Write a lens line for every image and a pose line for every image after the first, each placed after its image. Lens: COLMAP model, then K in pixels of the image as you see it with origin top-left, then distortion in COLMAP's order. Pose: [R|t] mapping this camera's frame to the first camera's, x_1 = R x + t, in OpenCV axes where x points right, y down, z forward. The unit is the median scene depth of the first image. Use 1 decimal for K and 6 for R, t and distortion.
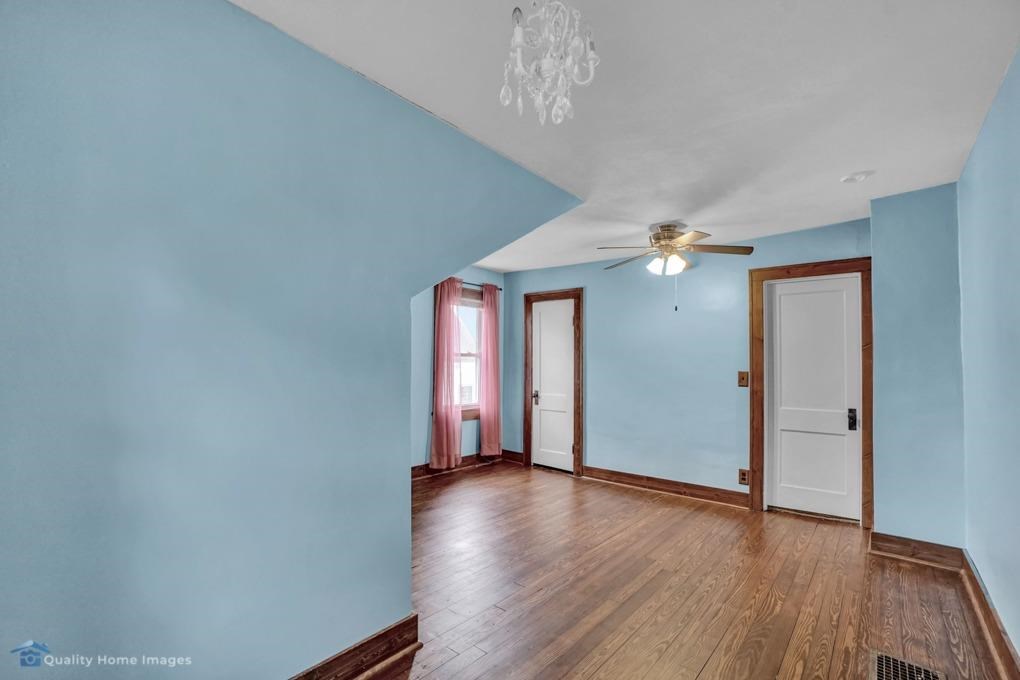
lens RADIAL K [[463.1, 0, 520.8], [0, 463.1, 344.5], [0, 0, 1]] dist [-0.065172, 0.025149]
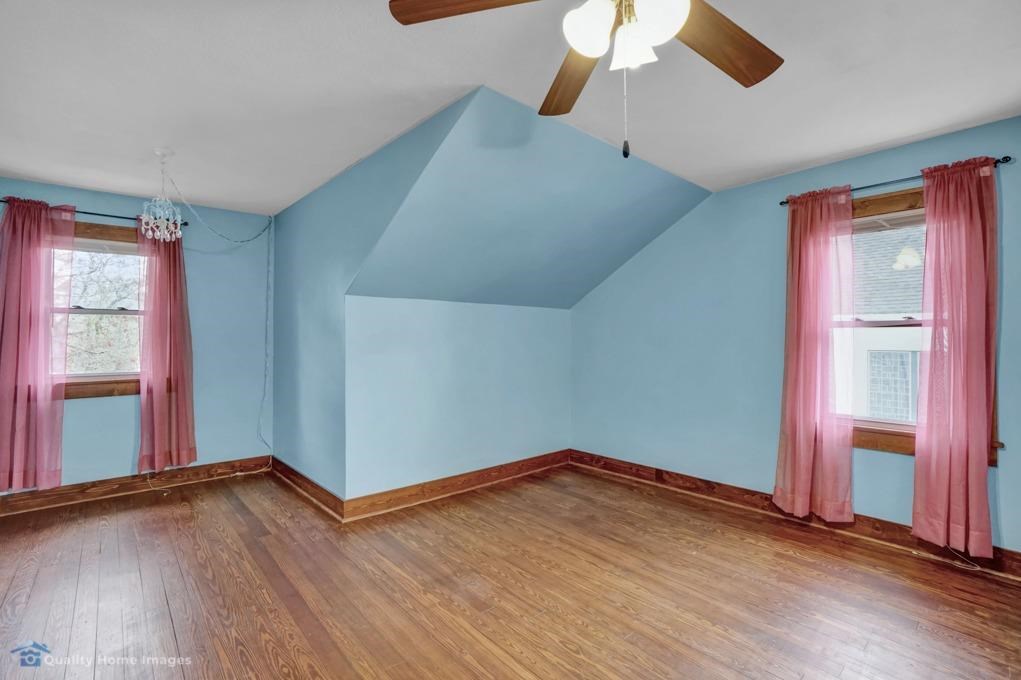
lens RADIAL K [[463.5, 0, 521.3], [0, 463.5, 344.5], [0, 0, 1]] dist [-0.065172, 0.025149]
pose [[-0.166551, 0.000423, -0.986033, 0.458787], [0.032461, 0.999460, -0.005054, 0.035560], [0.985498, -0.032849, -0.166475, 0.708220]]
